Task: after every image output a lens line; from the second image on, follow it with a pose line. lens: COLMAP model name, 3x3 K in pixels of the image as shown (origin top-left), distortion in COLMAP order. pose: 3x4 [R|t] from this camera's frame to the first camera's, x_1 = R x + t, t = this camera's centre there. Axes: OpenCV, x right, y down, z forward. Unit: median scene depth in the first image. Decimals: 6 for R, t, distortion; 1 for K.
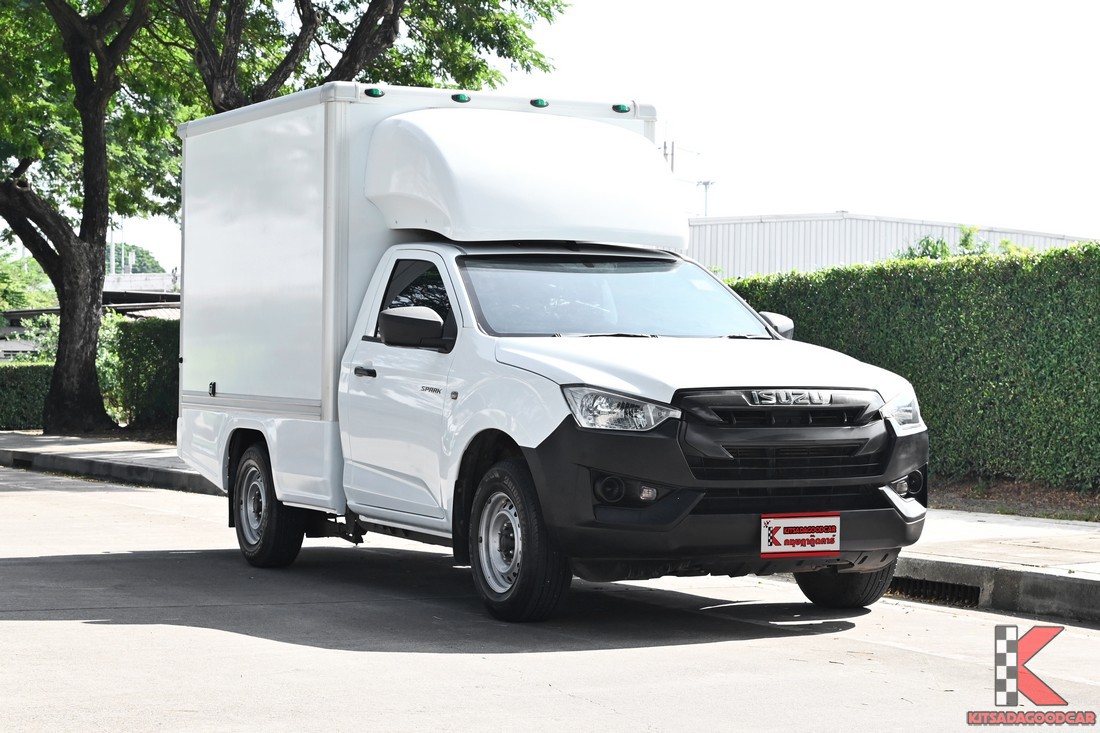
lens RADIAL K [[2344.8, 0, 550.0], [0, 2344.8, 366.5], [0, 0, 1]] dist [-0.016402, -0.004216]
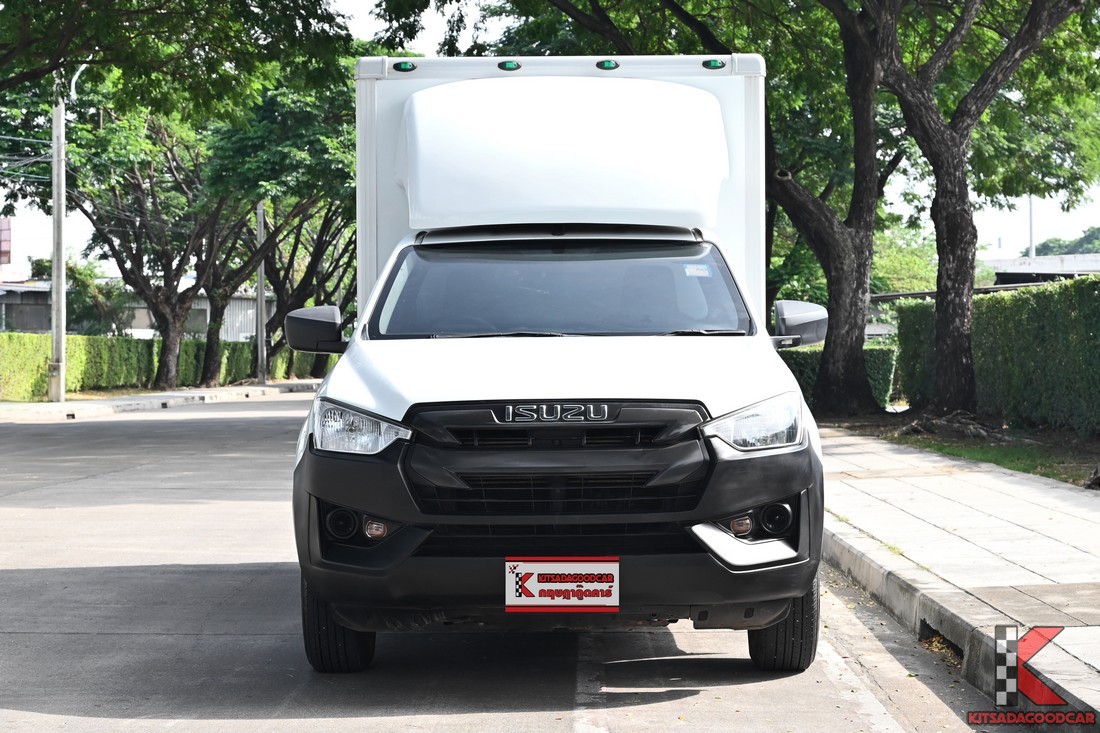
lens RADIAL K [[2235.8, 0, 550.0], [0, 2235.8, 366.5], [0, 0, 1]] dist [-0.008473, 0.061448]
pose [[0.893258, -0.010080, -0.449432, 0.409245], [0.014813, 0.999866, 0.007016, -0.007494], [0.449301, -0.012925, 0.893287, 0.288589]]
